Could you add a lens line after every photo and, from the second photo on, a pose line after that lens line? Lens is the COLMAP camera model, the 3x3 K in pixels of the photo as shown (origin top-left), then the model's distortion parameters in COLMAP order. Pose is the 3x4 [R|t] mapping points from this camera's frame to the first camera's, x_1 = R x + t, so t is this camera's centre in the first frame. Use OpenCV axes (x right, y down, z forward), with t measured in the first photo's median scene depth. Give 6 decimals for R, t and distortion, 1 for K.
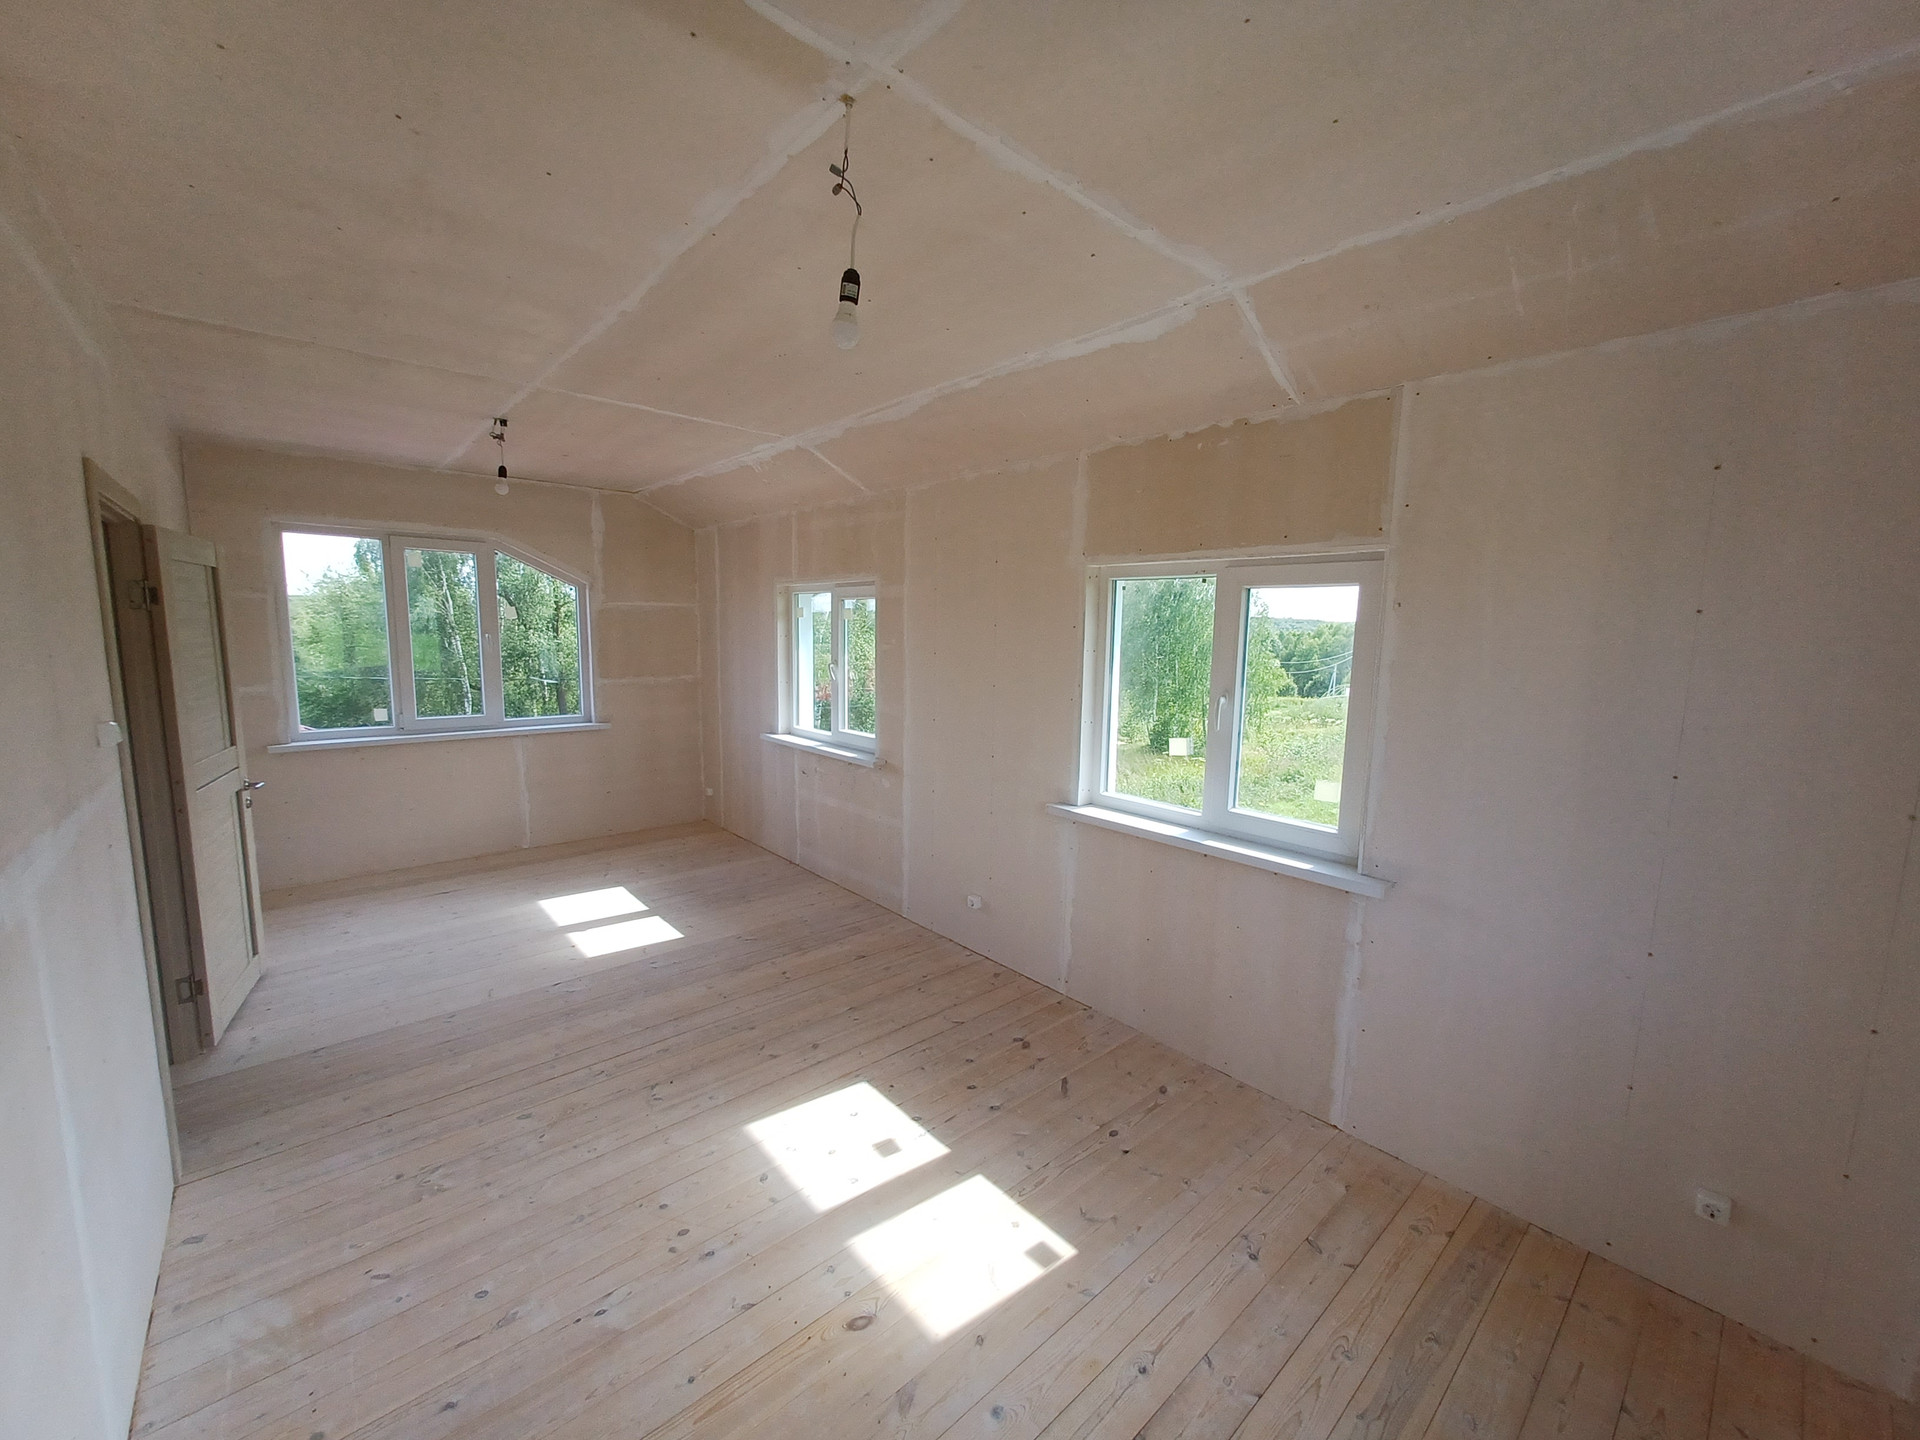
lens RADIAL K [[758.8, 0, 960.0], [0, 758.8, 720.0], [0, 0, 1]] dist [0.003214, 0.000107]
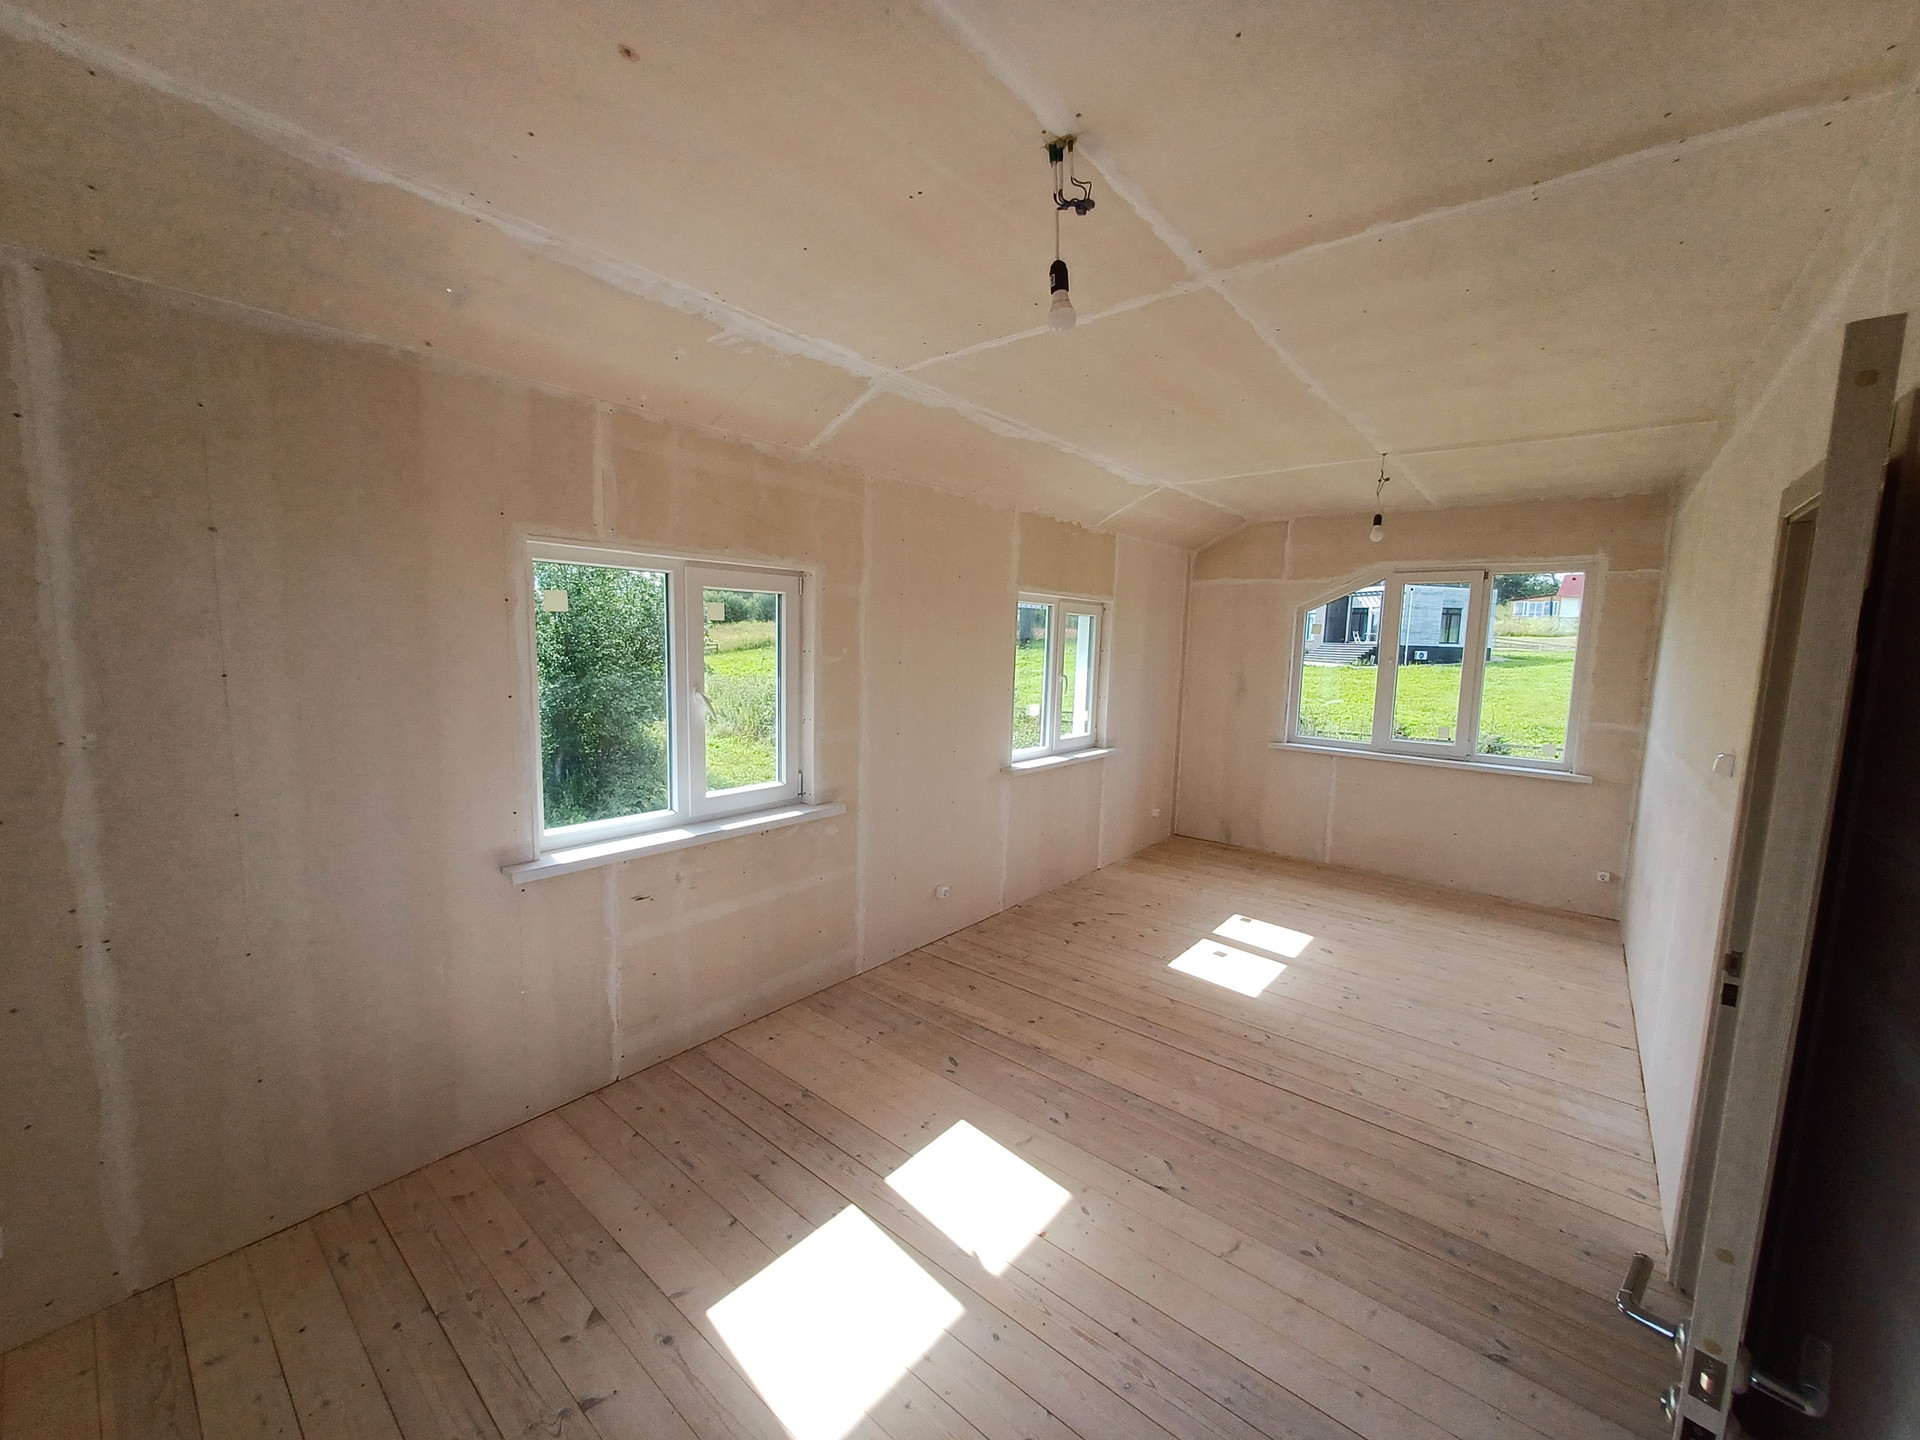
lens RADIAL K [[753.4, 0, 948.1], [0, 753.4, 716.2], [0, 0, 1]] dist [0.000417, 0.000058]
pose [[-0.145126, -0.127529, 0.981160, -1.050550], [0.090383, 0.985803, 0.141501, -0.162281], [-0.985276, 0.109215, -0.131540, 1.172080]]
